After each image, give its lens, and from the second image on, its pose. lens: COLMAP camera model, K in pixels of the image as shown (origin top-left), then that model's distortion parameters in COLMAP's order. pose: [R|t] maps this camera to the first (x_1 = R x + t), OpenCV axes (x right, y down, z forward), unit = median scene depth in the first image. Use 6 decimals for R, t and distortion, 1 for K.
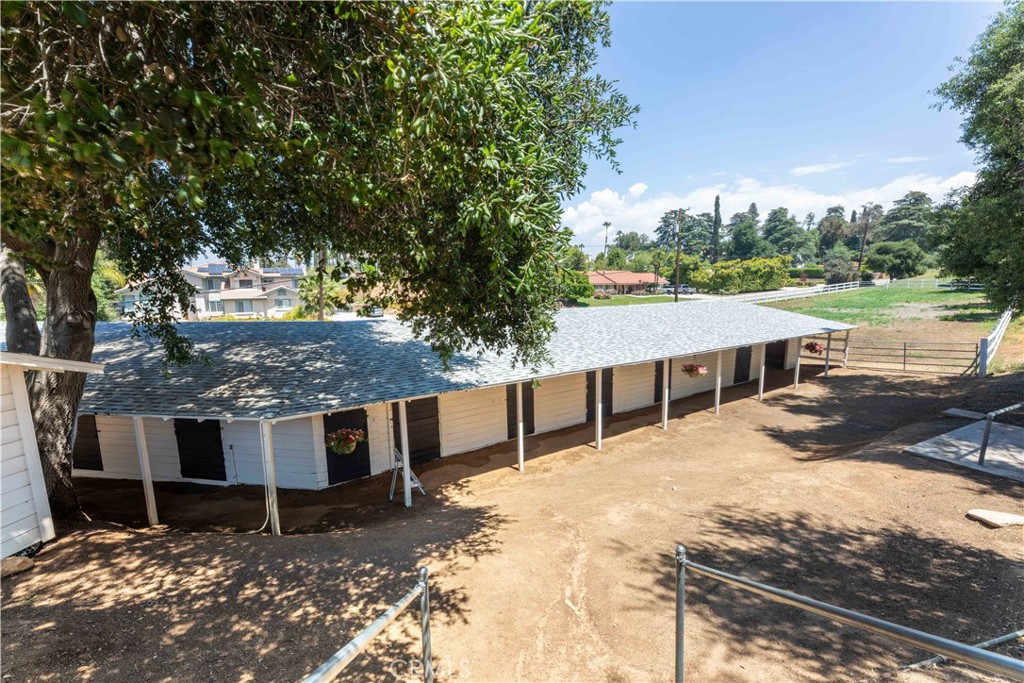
lens RADIAL K [[412.8, 0, 512.0], [0, 412.8, 341.5], [0, 0, 1]] dist [0.000521, 0.000139]
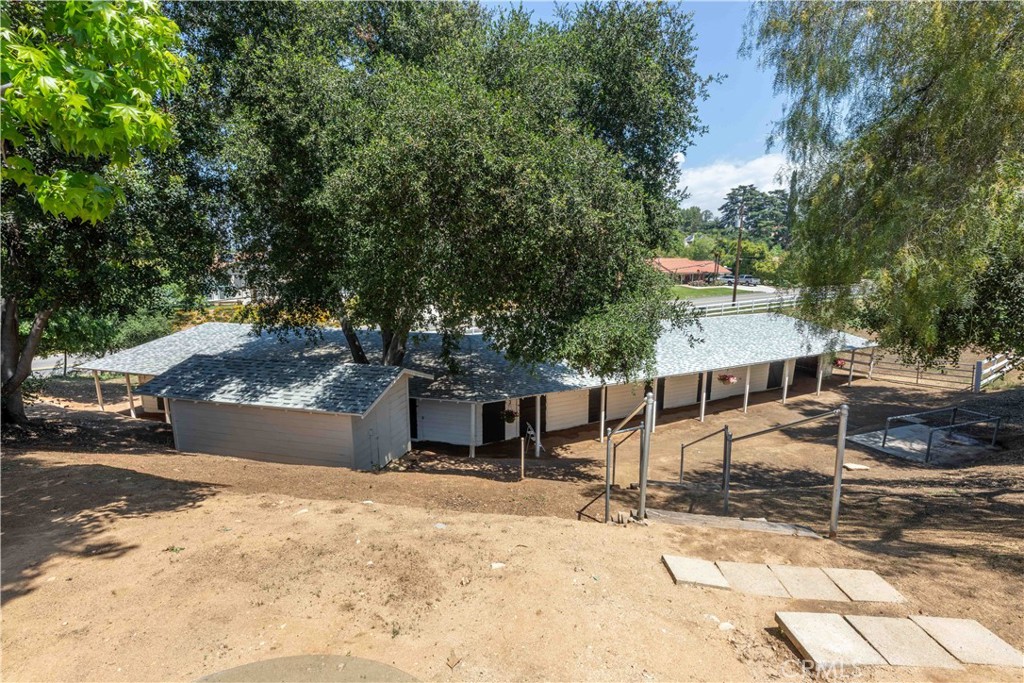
lens RADIAL K [[463.2, 0, 512.0], [0, 463.2, 341.5], [0, 0, 1]] dist [0.000028, -0.000021]
pose [[0.996217, 0.035205, -0.079445, -0.128887], [-0.032074, 0.998671, 0.040349, -0.084282], [0.080760, -0.037649, 0.996022, -0.507239]]
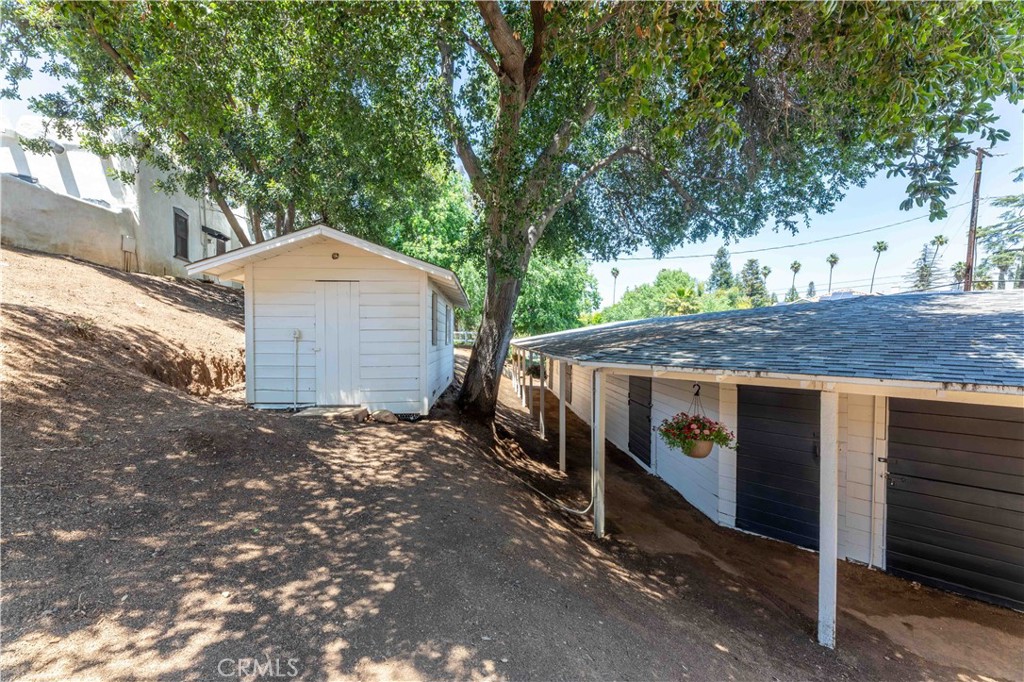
lens RADIAL K [[412.8, 0, 512.0], [0, 412.8, 341.0], [0, 0, 1]] dist [0.000521, 0.000139]
pose [[0.231518, 0.028948, -0.972400, 0.047864], [-0.138441, 0.990365, -0.003478, 0.079853], [0.962930, 0.135425, 0.233295, 0.325733]]
